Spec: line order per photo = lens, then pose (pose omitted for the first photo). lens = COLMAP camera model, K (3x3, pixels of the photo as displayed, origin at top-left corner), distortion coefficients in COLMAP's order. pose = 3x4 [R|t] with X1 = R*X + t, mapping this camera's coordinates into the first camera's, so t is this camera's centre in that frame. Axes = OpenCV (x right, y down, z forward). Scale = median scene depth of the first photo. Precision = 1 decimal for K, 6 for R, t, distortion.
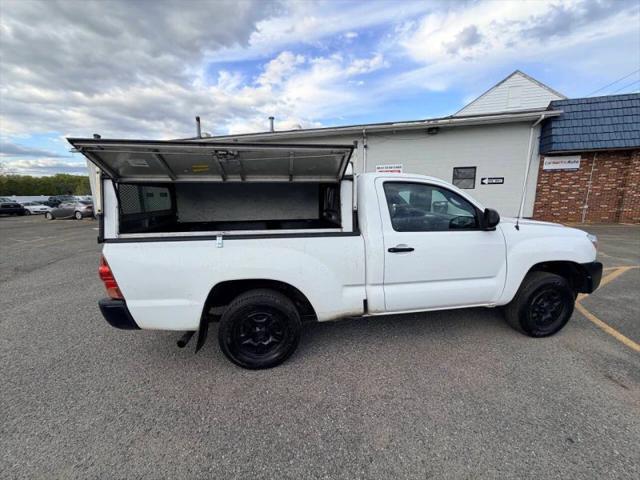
lens RADIAL K [[254.4, 0, 318.8], [0, 254.4, 240.0], [0, 0, 1]] dist [0.000006, 0.000052]
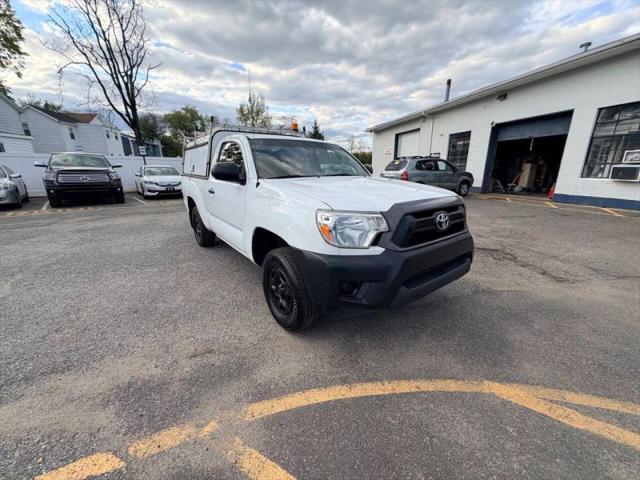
lens RADIAL K [[253.9, 0, 319.2], [0, 253.9, 240.6], [0, 0, 1]] dist [0.000236, 0.000093]
pose [[0.464146, 0.255770, -0.848027, 1.549640], [-0.157895, 0.965959, 0.204919, -0.069626], [0.871572, 0.038787, 0.488731, 0.689387]]
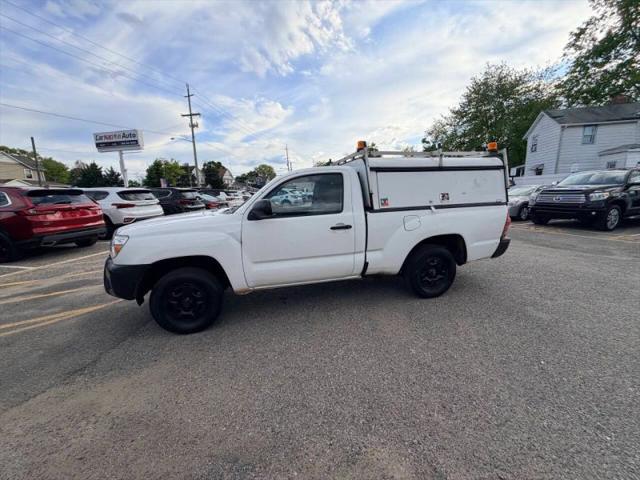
lens RADIAL K [[253.9, 0, 319.2], [0, 253.9, 240.6], [0, 0, 1]] dist [0.000236, 0.000093]
pose [[-0.996821, 0.056515, -0.056155, 0.299886], [0.033288, 0.935816, 0.350915, -0.399184], [0.072382, 0.347930, -0.934722, 2.472422]]
